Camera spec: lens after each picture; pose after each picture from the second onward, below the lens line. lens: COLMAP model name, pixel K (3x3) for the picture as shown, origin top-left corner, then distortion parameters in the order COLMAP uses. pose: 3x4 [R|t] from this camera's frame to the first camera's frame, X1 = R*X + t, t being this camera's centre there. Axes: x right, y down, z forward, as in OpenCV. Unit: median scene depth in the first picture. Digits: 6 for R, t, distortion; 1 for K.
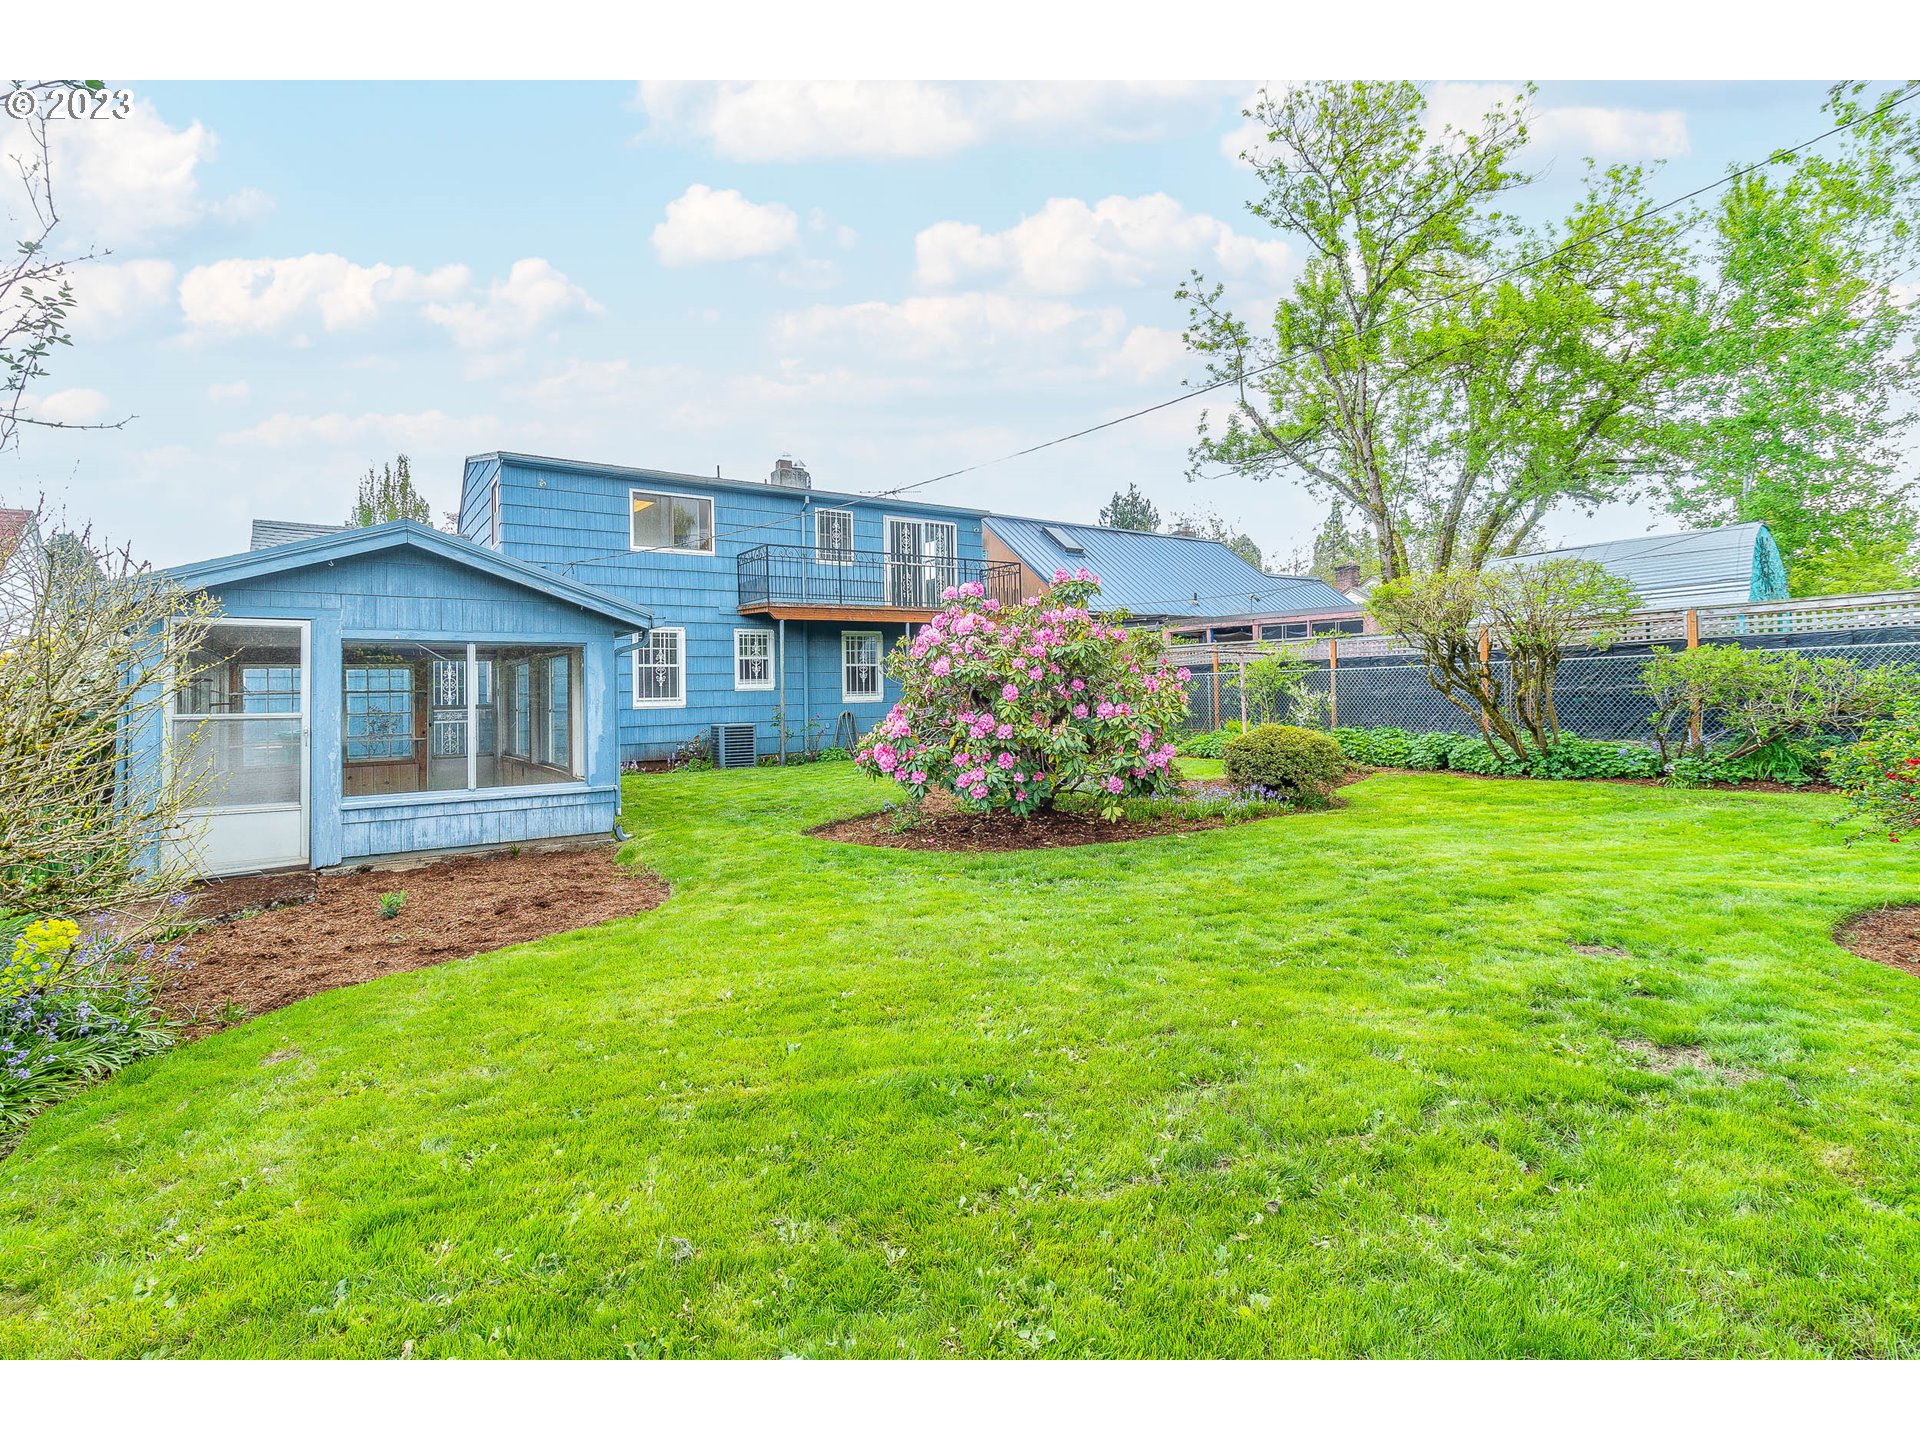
lens RADIAL K [[898.6, 0, 959.3], [0, 898.6, 674.5], [0, 0, 1]] dist [0.013601, -0.004907]
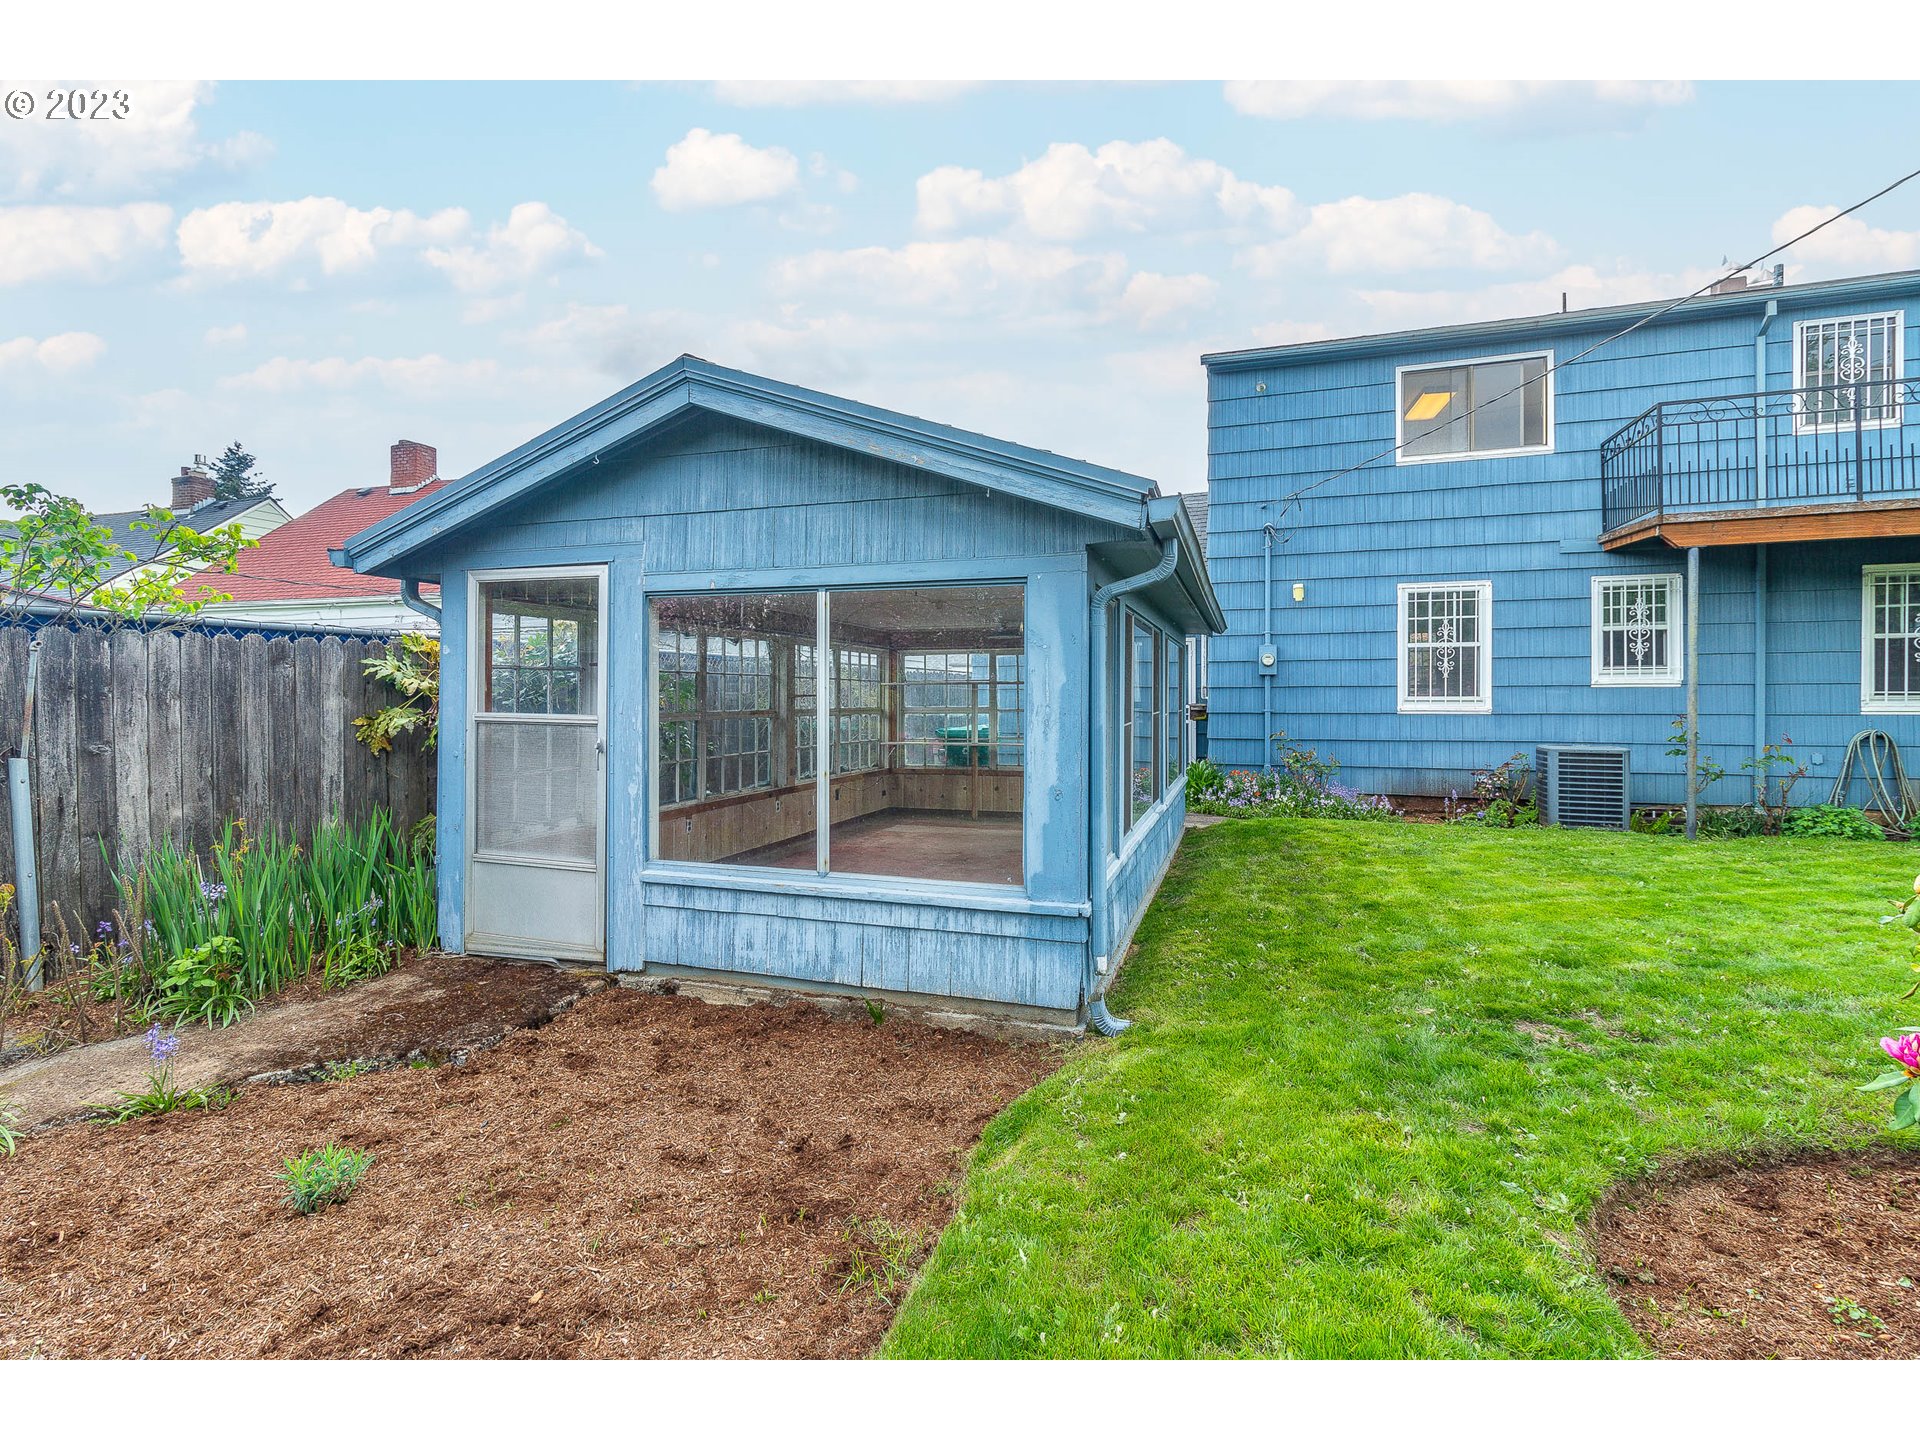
lens RADIAL K [[894.0, 0, 956.4], [0, 894.0, 694.1], [0, 0, 1]] dist [0.007294, -0.003795]
pose [[0.601146, 0.020301, -0.798881, -0.041401], [0.004374, 0.999579, 0.028692, 0.004997], [0.799127, -0.020742, 0.600804, 0.360657]]
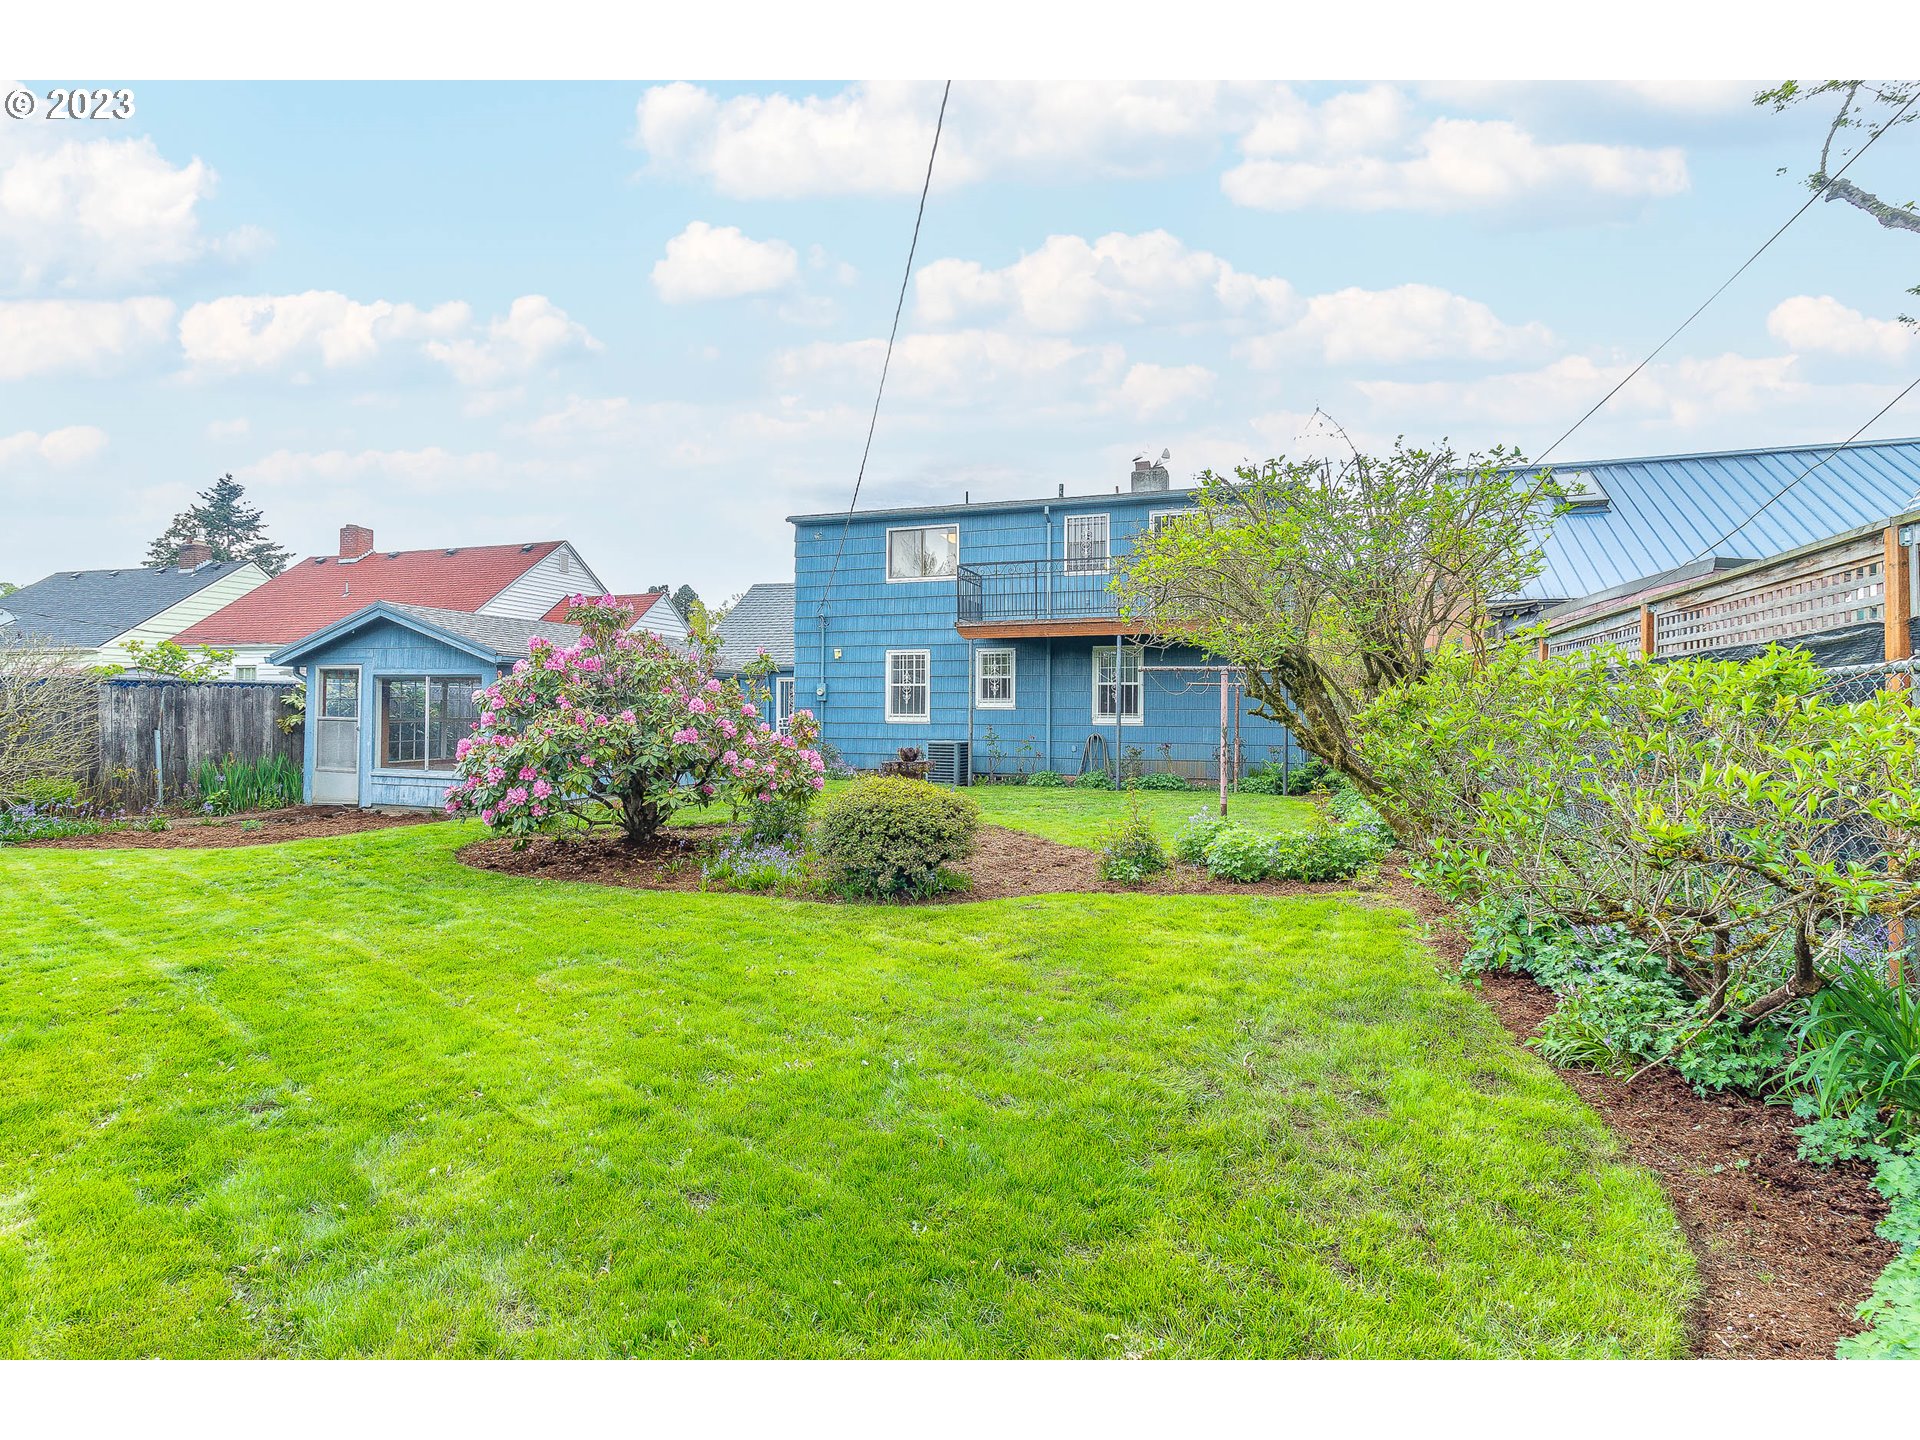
lens RADIAL K [[910.0, 0, 957.8], [0, 910.0, 697.2], [0, 0, 1]] dist [0.002431, 0.000626]
pose [[0.603026, 0.013439, -0.797609, 0.595987], [-0.002812, 0.999888, 0.014721, -0.011306], [0.797717, -0.006635, 0.602996, 0.375637]]
